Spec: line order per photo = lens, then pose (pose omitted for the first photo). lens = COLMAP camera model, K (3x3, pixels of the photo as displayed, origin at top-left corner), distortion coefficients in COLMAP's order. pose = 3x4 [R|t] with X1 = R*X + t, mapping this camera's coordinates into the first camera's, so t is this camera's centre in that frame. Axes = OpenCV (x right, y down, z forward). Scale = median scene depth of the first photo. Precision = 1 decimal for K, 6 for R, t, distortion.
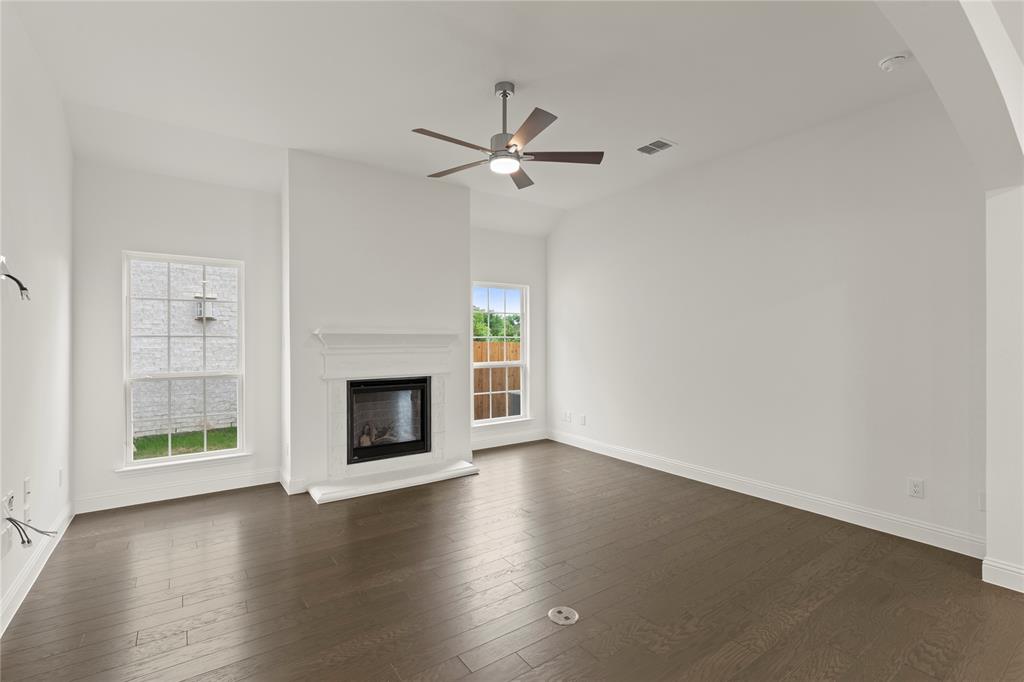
lens RADIAL K [[467.7, 0, 512.7], [0, 467.7, 335.5], [0, 0, 1]] dist [0.001494, -0.000095]
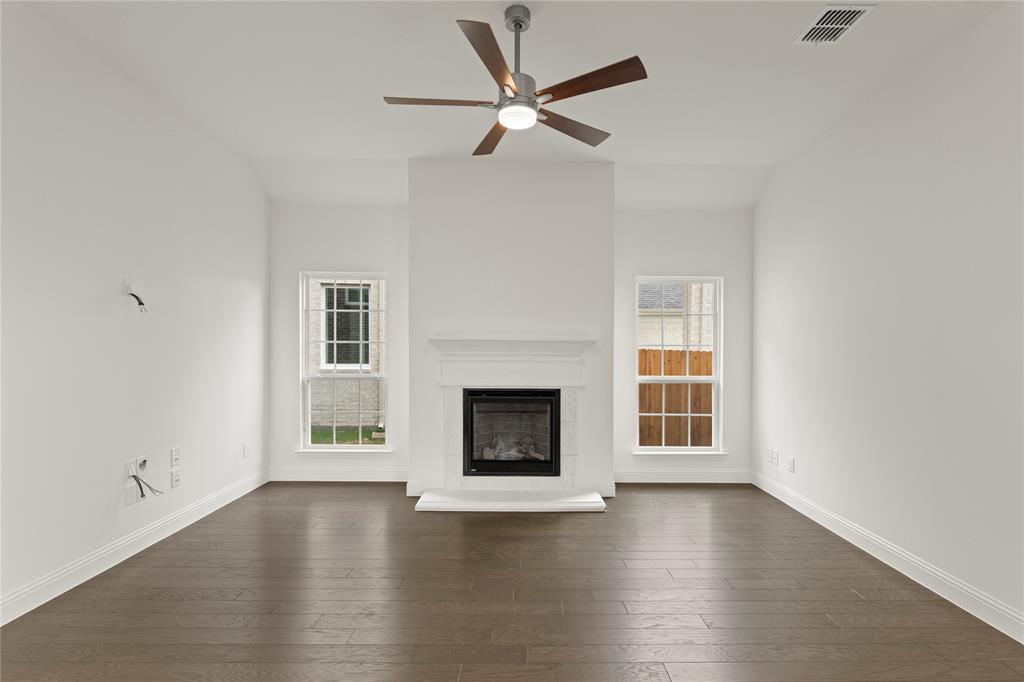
lens RADIAL K [[489.3, 0, 516.7], [0, 489.3, 346.9], [0, 0, 1]] dist [0.000904, 0.000114]
pose [[0.820653, 0.005170, -0.571403, 0.285323], [-0.003157, 0.999985, 0.004514, 0.005793], [0.571418, -0.001900, 0.820657, 0.220115]]
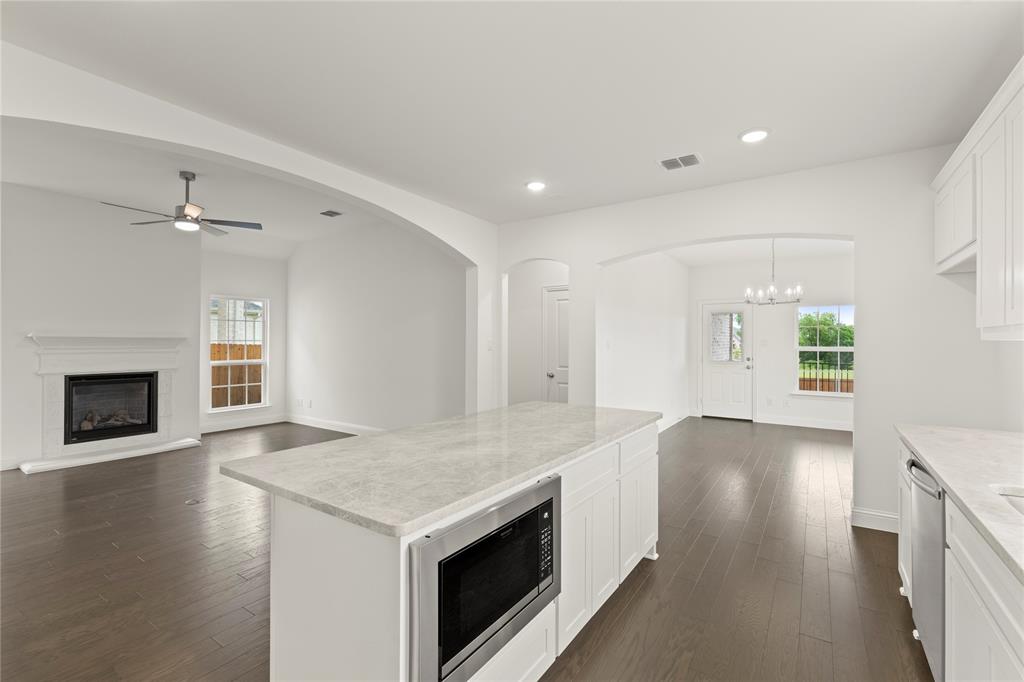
lens RADIAL K [[445.1, 0, 513.8], [0, 445.1, 336.1], [0, 0, 1]] dist [0.002487, 0.000019]
pose [[0.933238, 0.007697, 0.359177, 0.291536], [-0.004925, 0.999951, -0.008633, -0.001062], [-0.359225, 0.006288, 0.933230, -0.461257]]
